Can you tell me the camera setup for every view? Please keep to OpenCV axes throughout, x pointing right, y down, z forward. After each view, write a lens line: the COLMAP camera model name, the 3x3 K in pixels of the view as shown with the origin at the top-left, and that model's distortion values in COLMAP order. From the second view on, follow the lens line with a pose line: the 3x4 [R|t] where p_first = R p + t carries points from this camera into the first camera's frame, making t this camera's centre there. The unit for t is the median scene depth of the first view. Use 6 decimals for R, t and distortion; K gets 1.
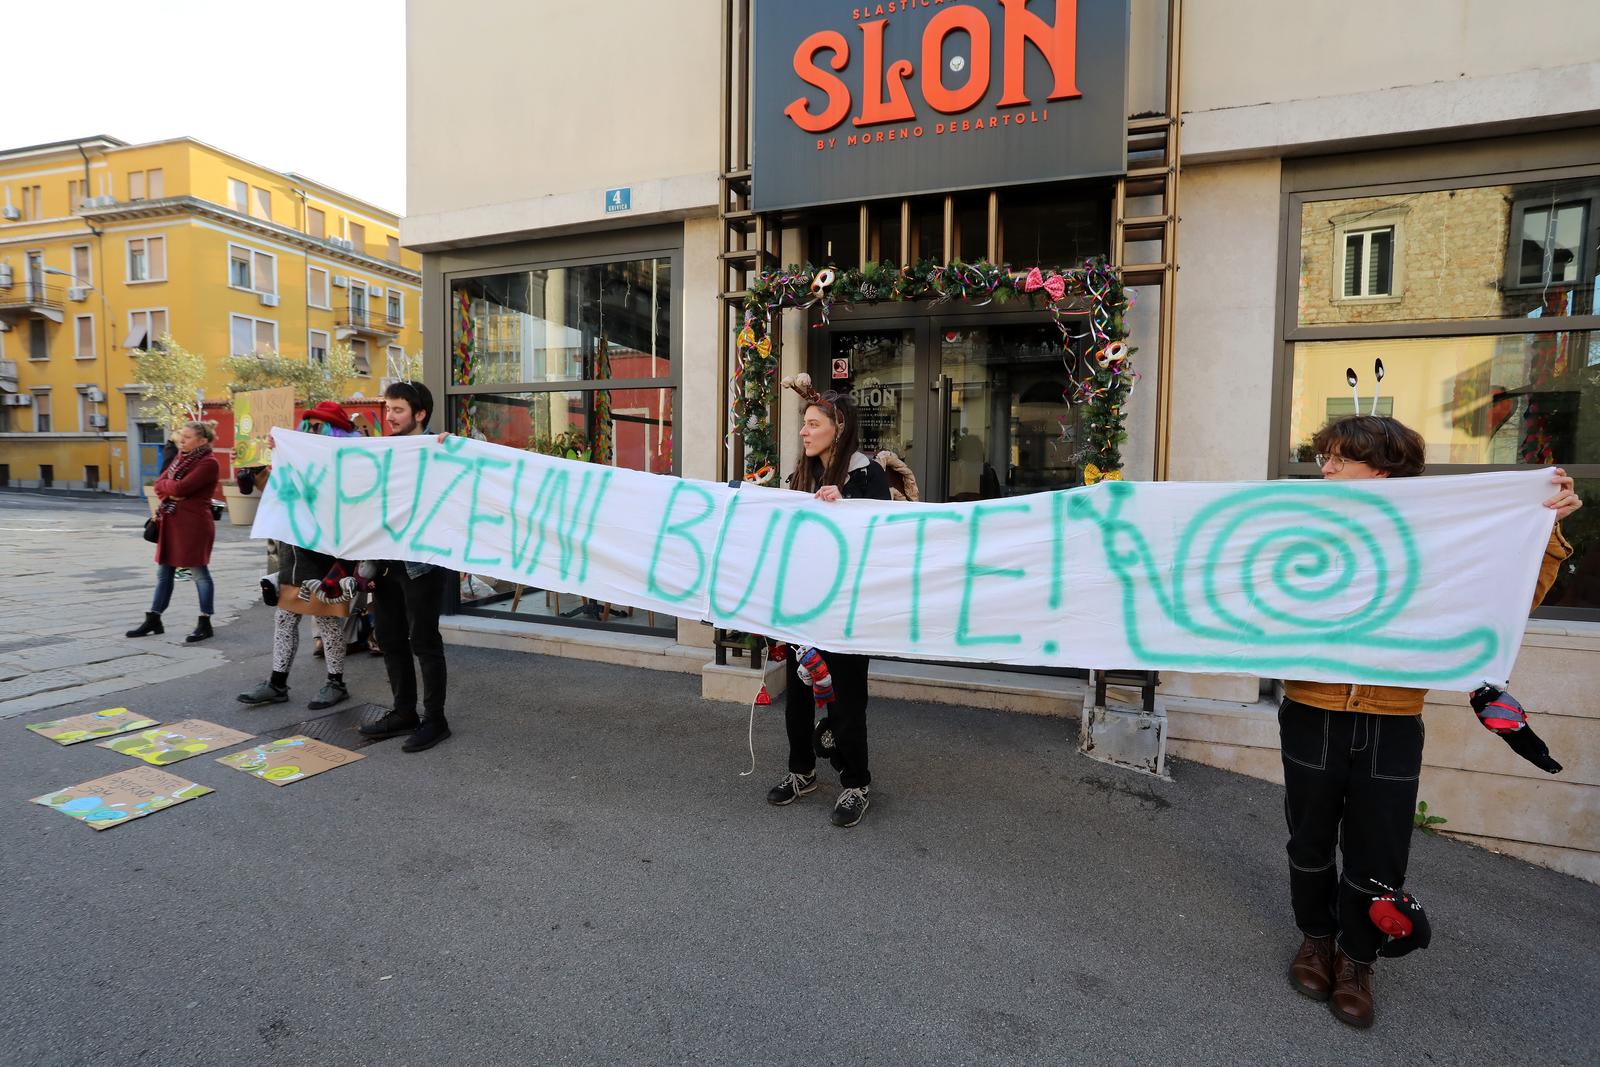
lens RADIAL K [[820.4, 0, 771.0], [0, 820.4, 535.3], [0, 0, 1]] dist [-0.067679, 0.029139]
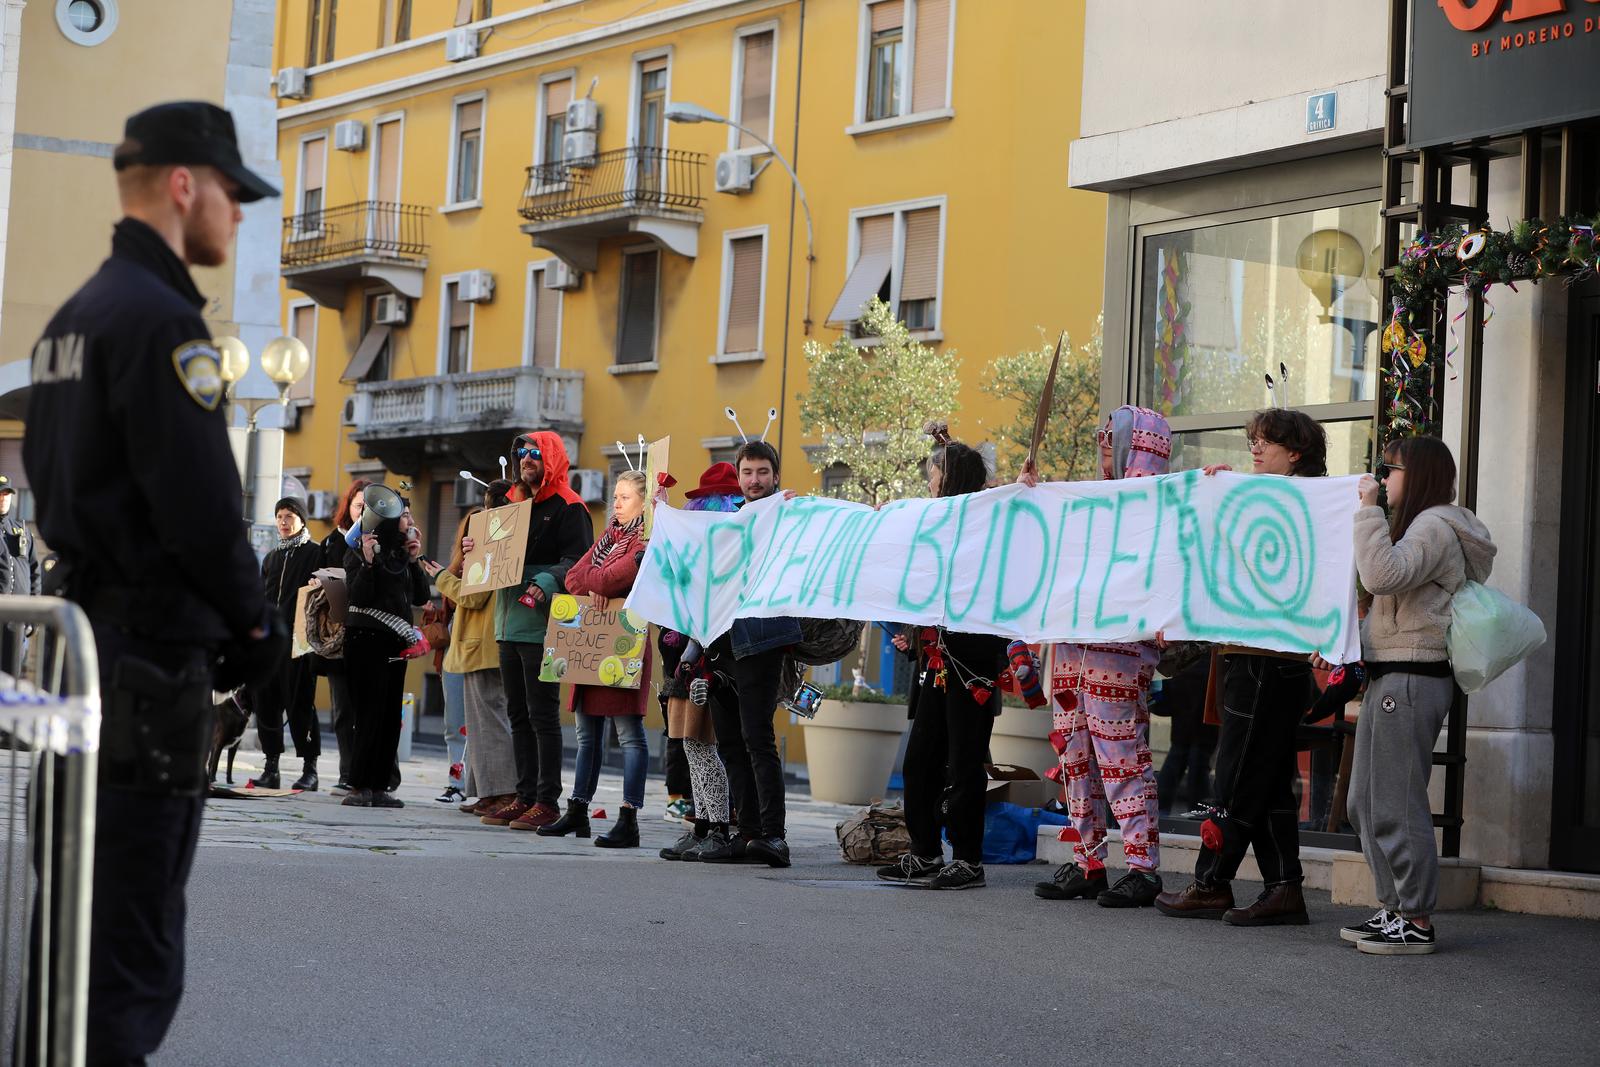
lens RADIAL K [[3861.0, 0, 800.3], [0, 3861.0, 533.3], [0, 0, 1]] dist [-0.106997, 0.000000]
pose [[0.761973, -0.013898, -0.647459, 1.279511], [-0.081817, 0.989693, -0.117532, 0.242138], [0.642419, 0.142530, 0.752983, -1.243191]]
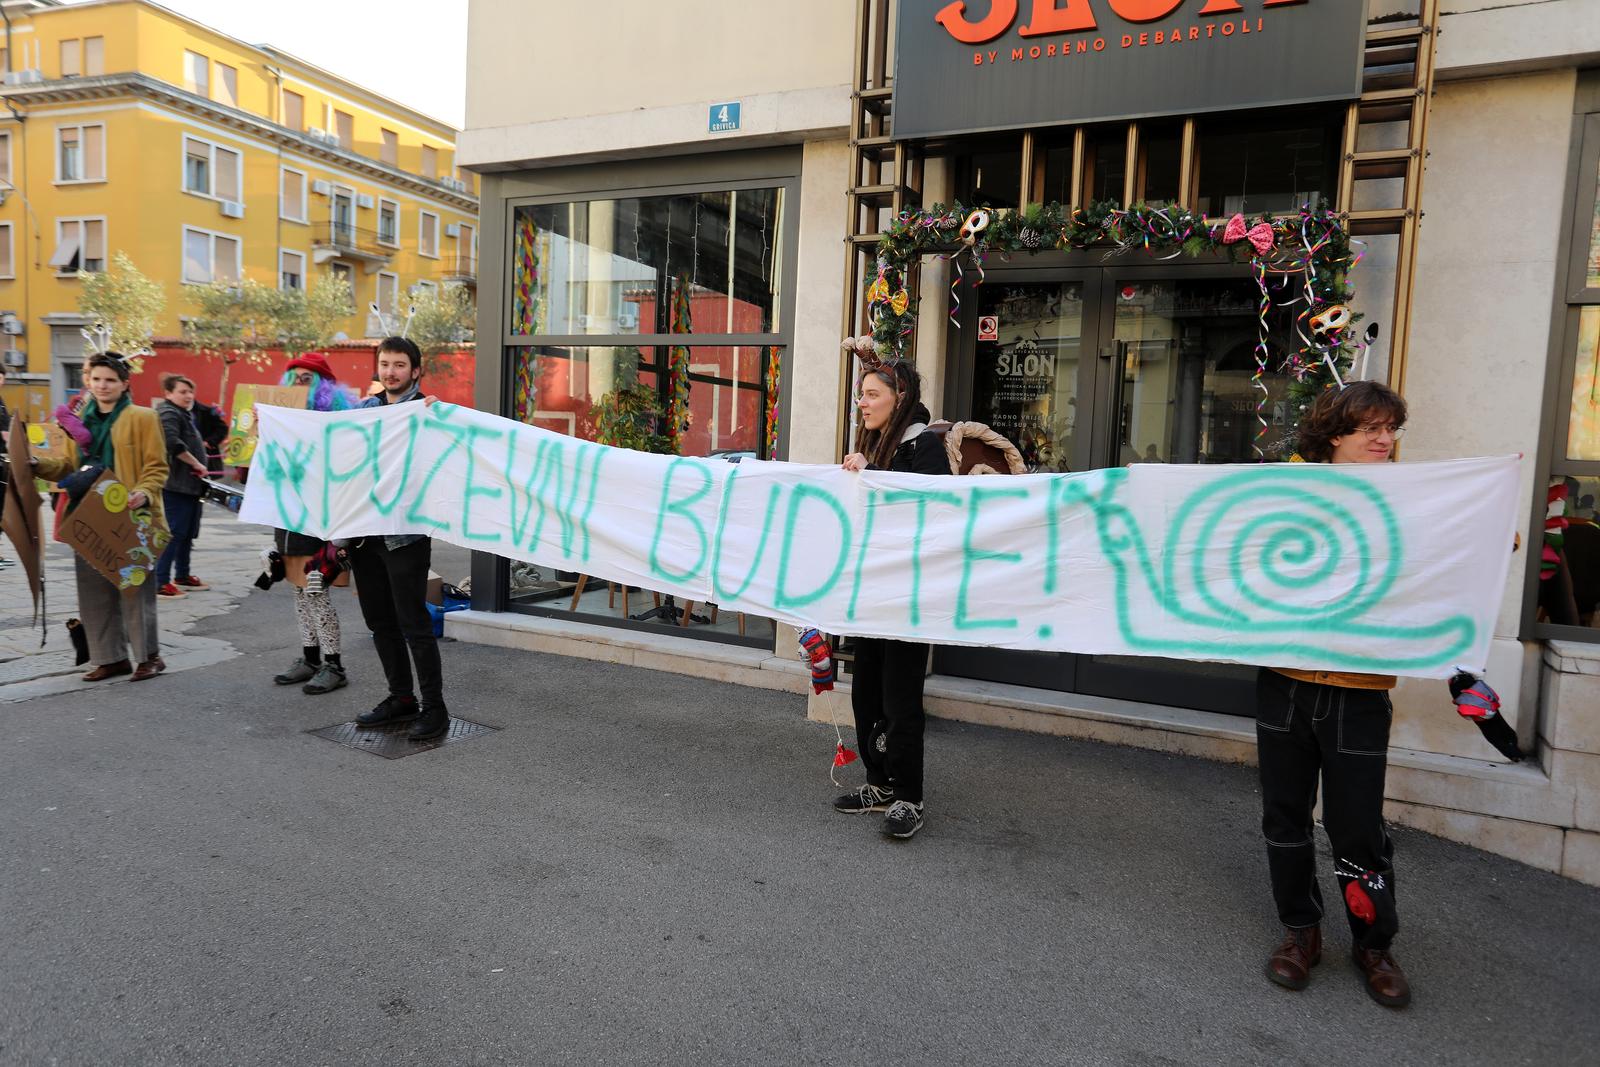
lens RADIAL K [[1104.0, 0, 771.6], [0, 1104.0, 535.2], [0, 0, 1]] dist [-0.034503, 0.036827]
pose [[0.995632, 0.038673, -0.084980, -0.025446], [-0.038829, 0.999246, -0.000175, 0.009979], [0.084909, 0.003474, 0.996383, -0.100236]]
